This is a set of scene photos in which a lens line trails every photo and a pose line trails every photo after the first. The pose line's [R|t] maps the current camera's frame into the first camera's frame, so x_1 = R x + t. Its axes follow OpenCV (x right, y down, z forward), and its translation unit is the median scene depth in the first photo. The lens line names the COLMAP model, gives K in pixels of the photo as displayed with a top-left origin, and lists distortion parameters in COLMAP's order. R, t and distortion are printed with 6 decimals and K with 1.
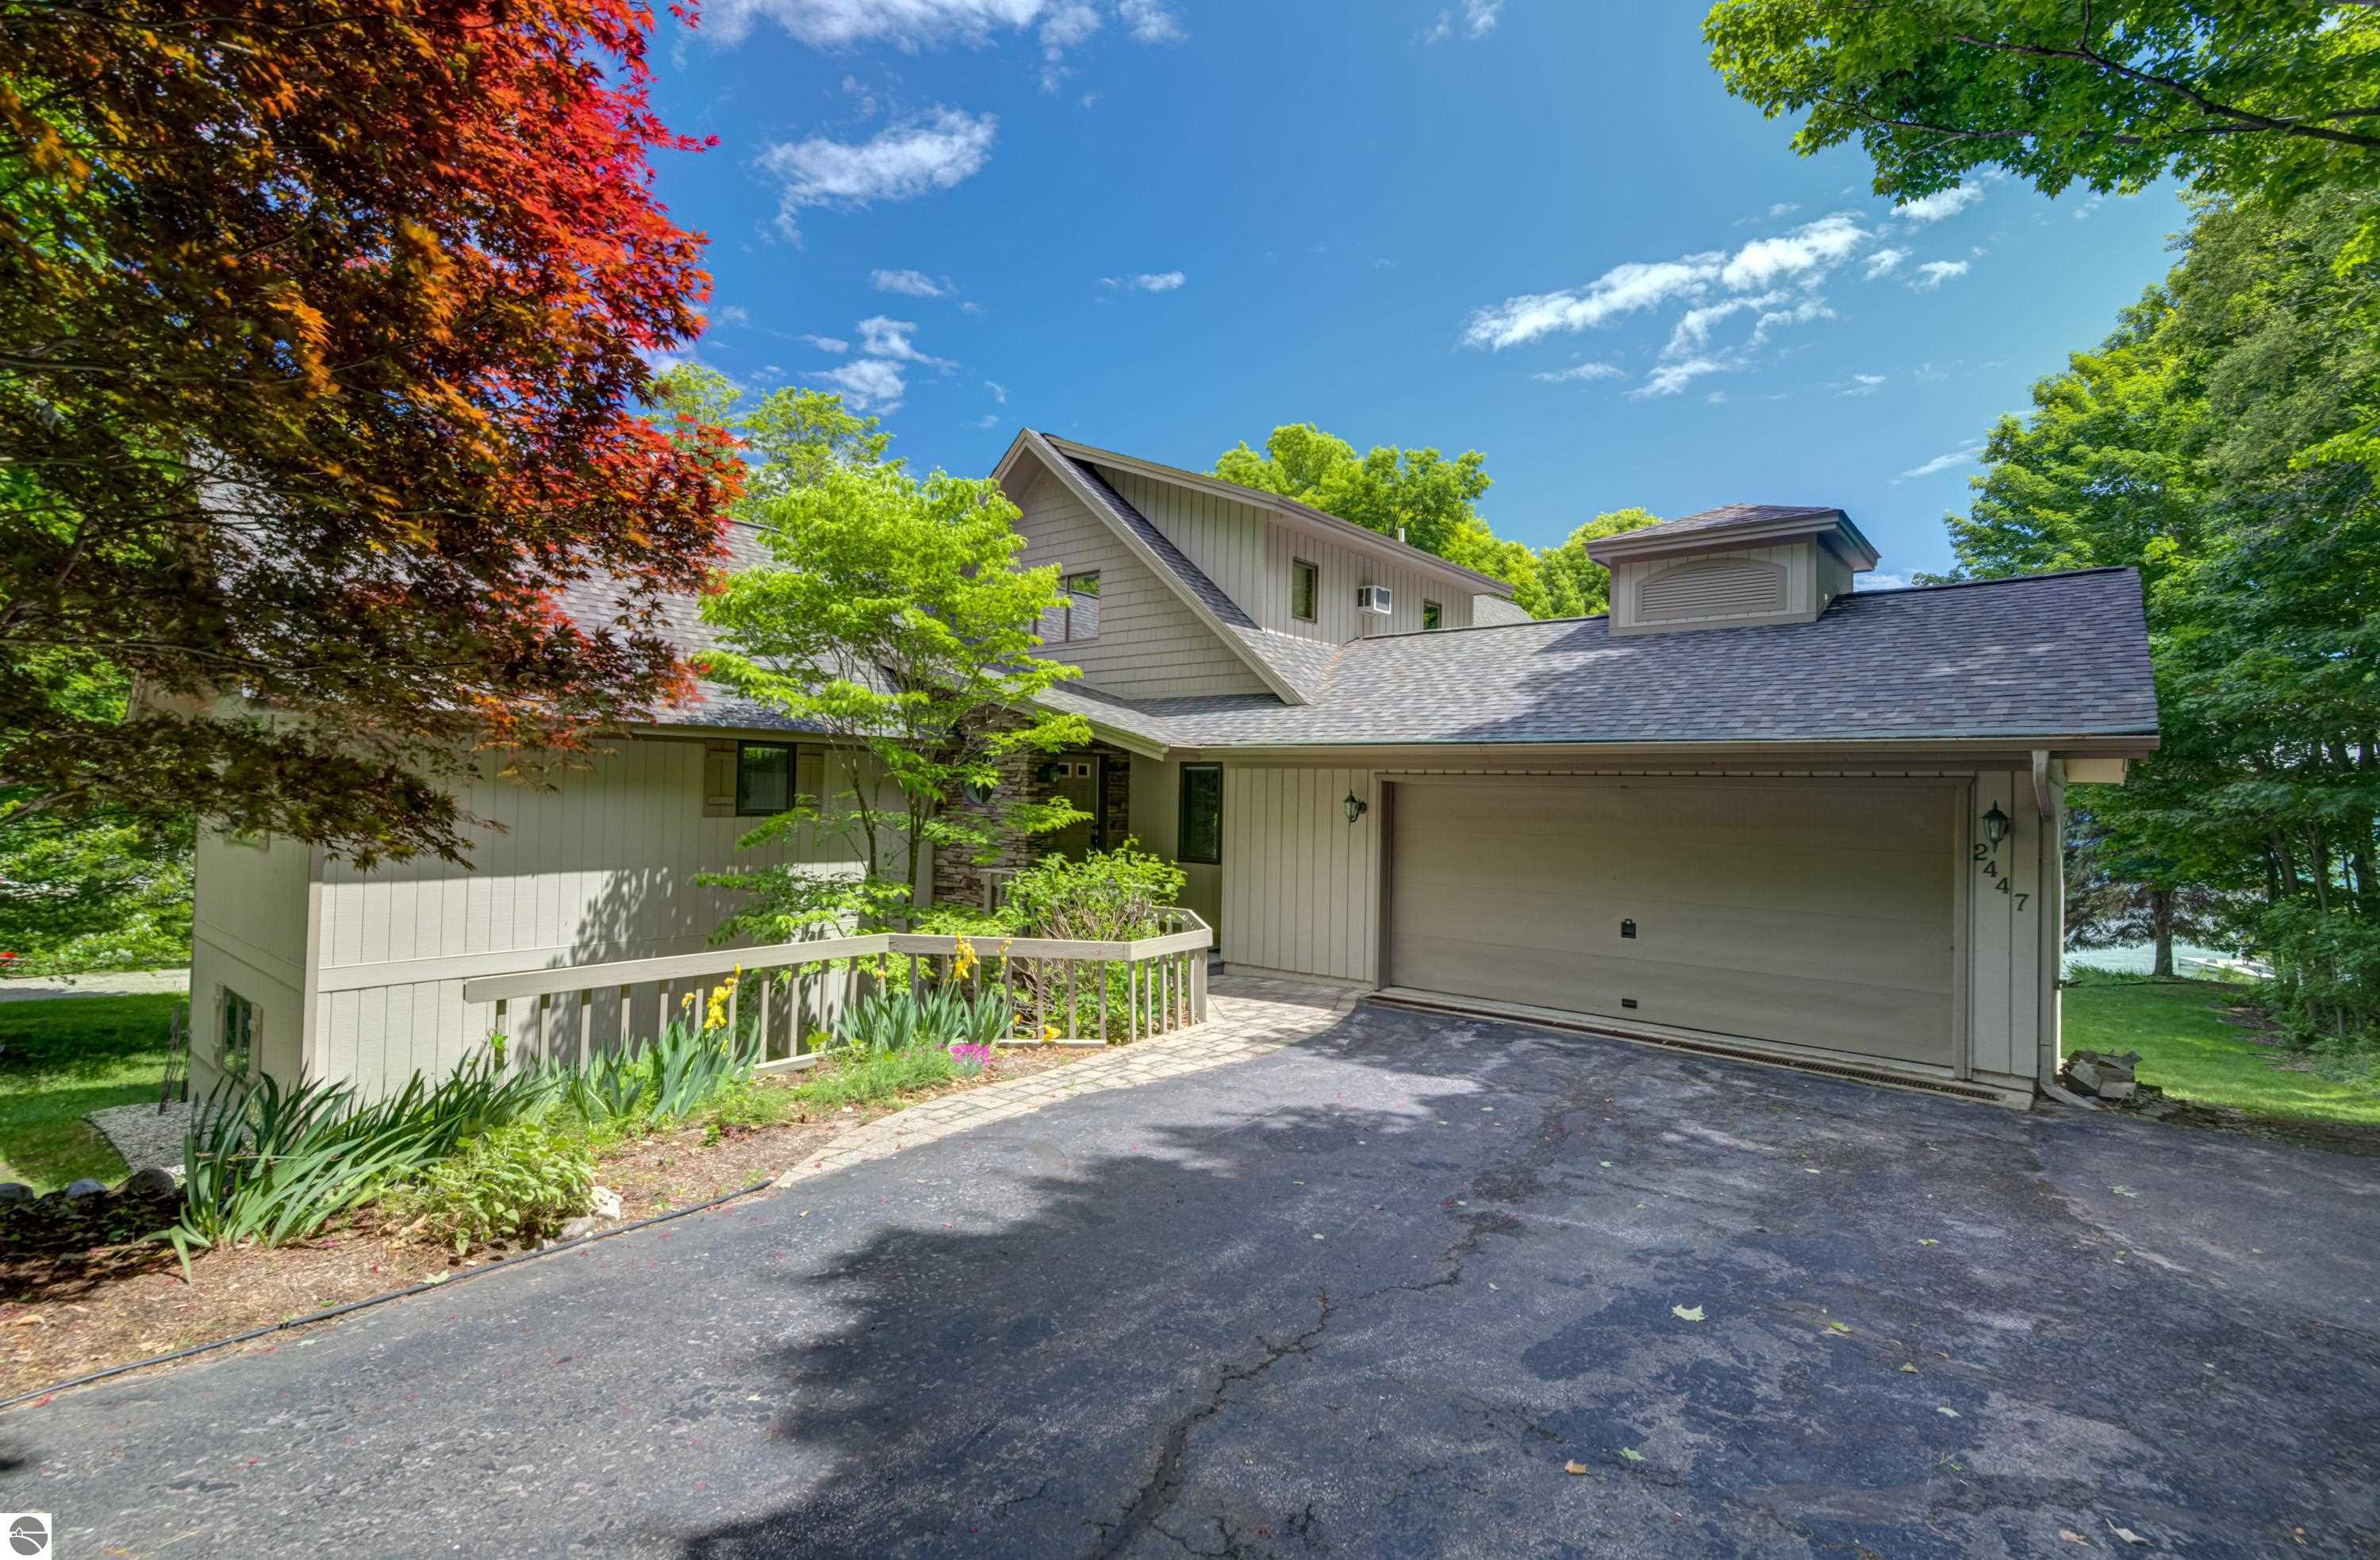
lens RADIAL K [[1105.3, 0, 1210.1], [0, 1105.3, 759.4], [0, 0, 1]] dist [0.023041, 0.000405]
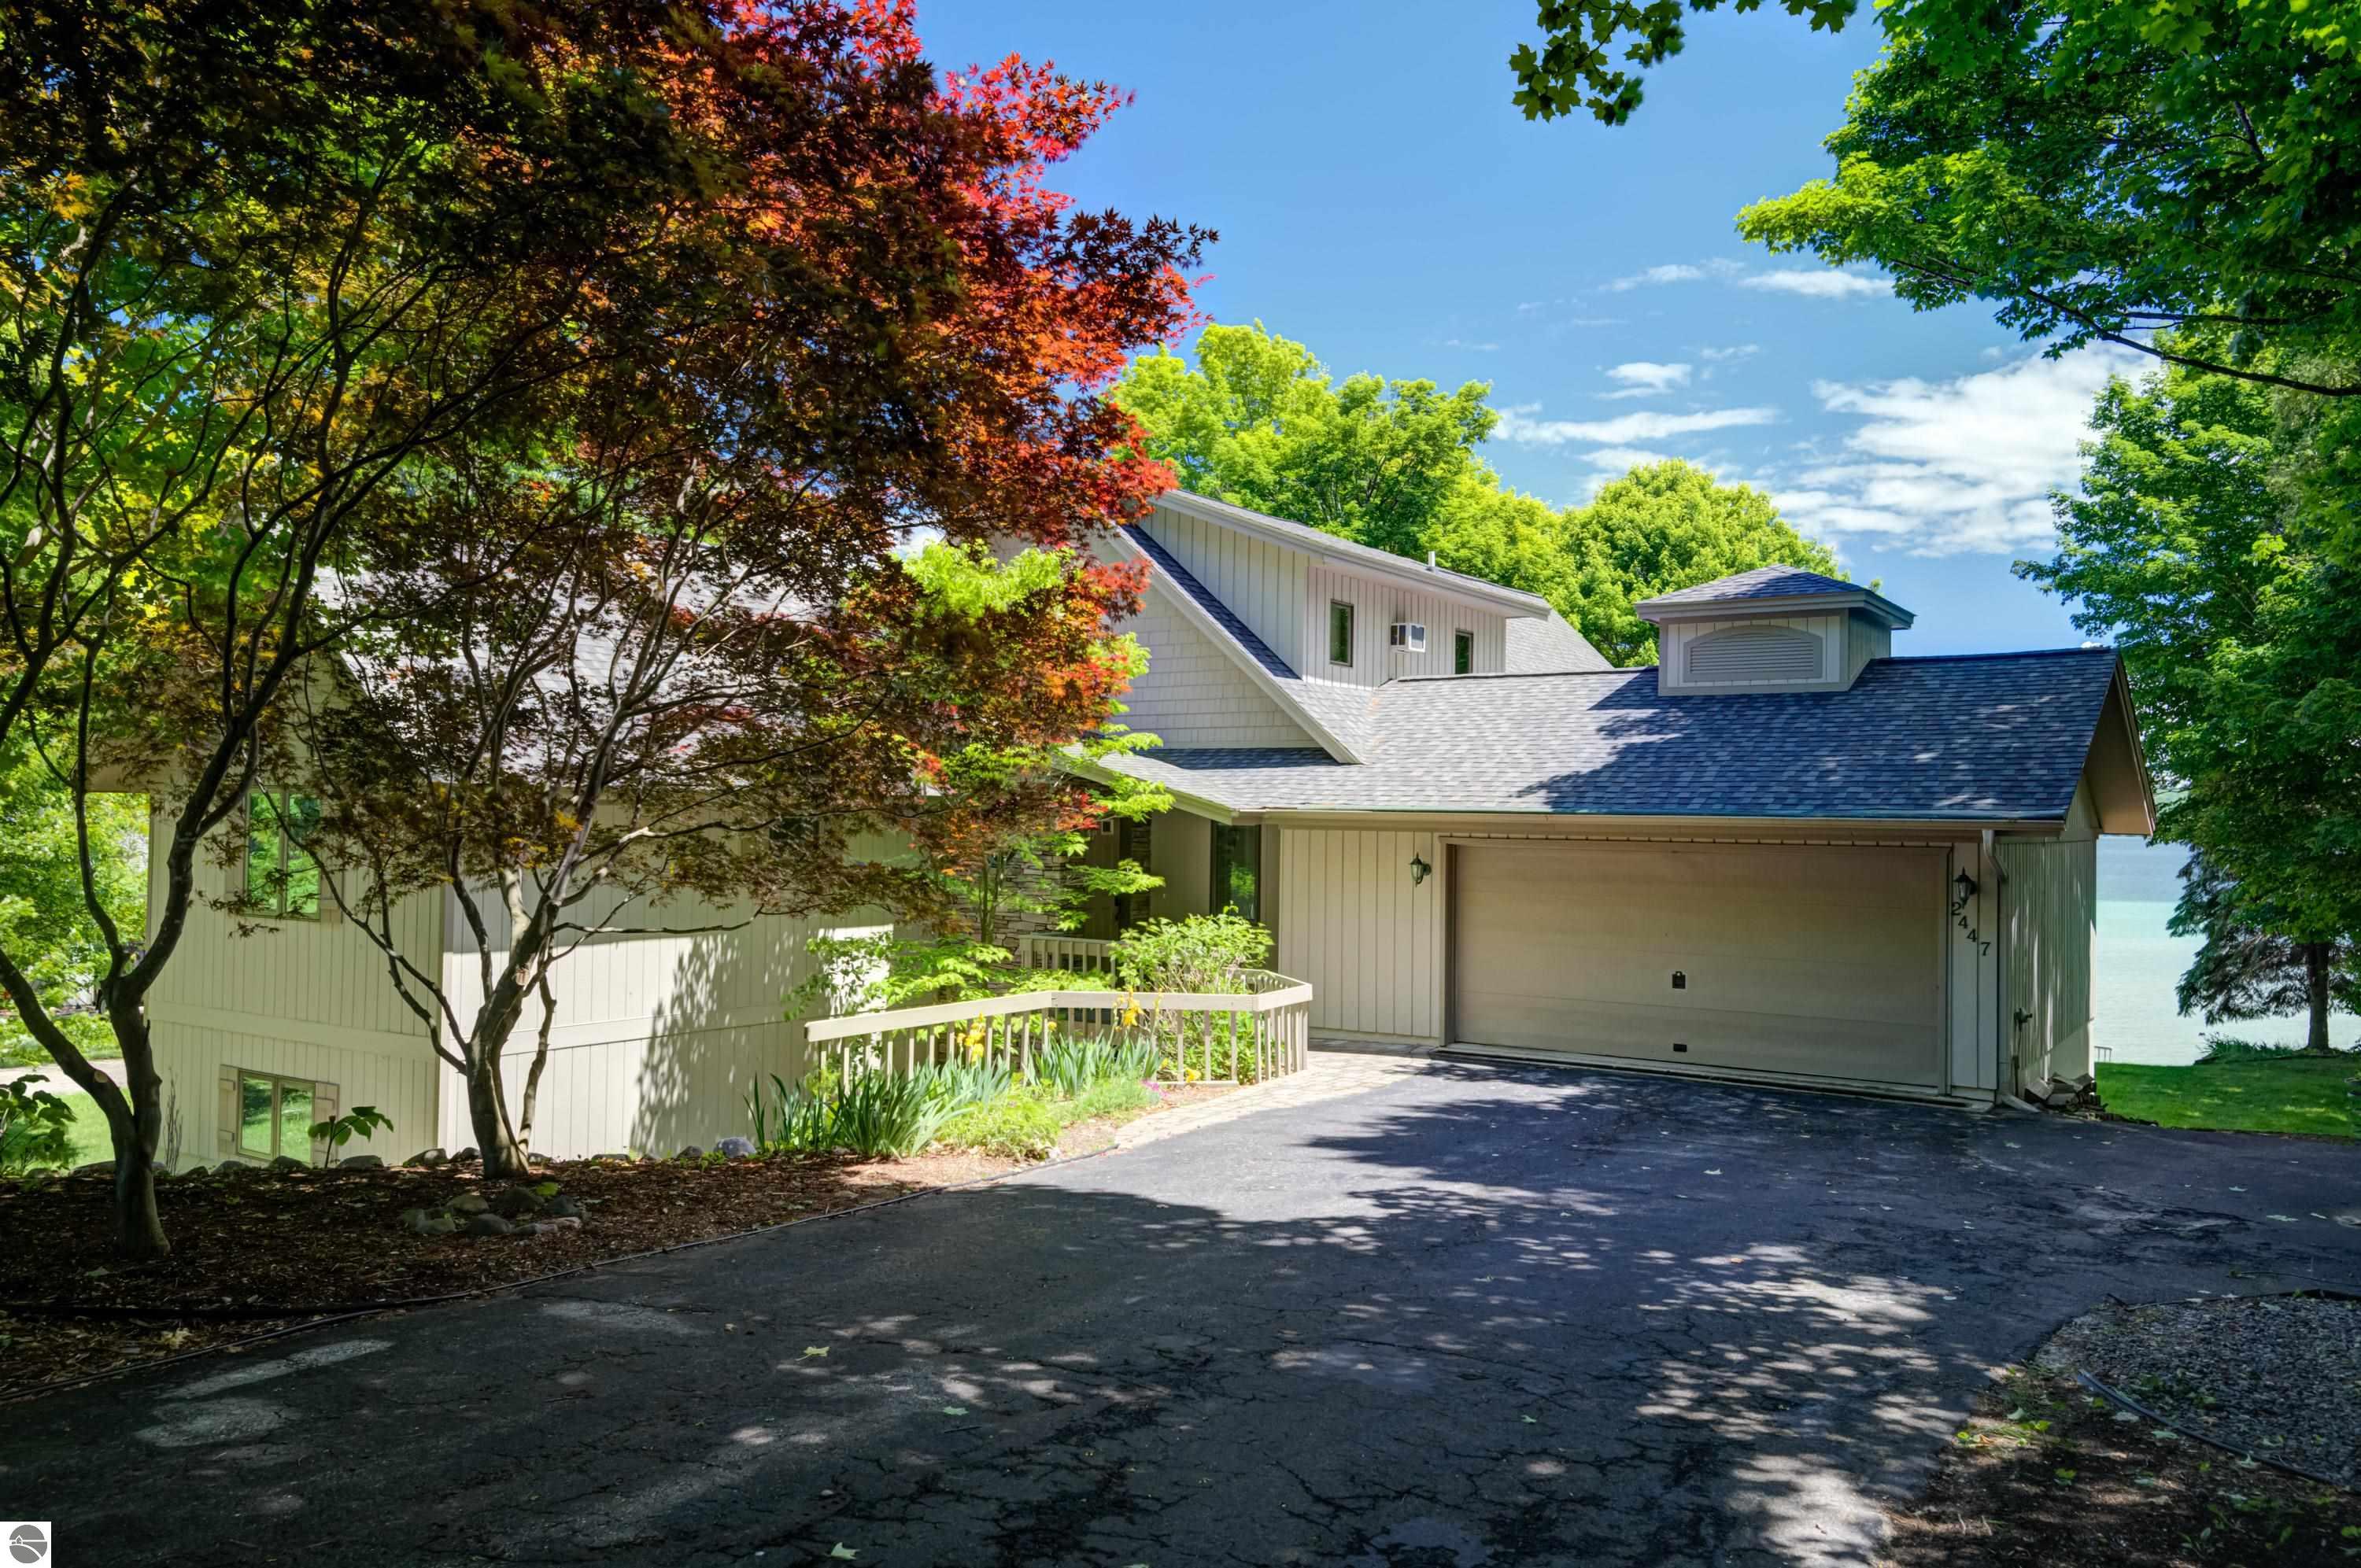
lens RADIAL K [[1768.5, 0, 1177.8], [0, 1768.5, 764.6], [0, 0, 1]] dist [0.018328, -0.003190]
pose [[0.996219, -0.004218, 0.086777, -0.206290], [0.003894, 0.999985, 0.003909, -0.054058], [-0.086792, -0.003556, 0.996220, -0.540967]]
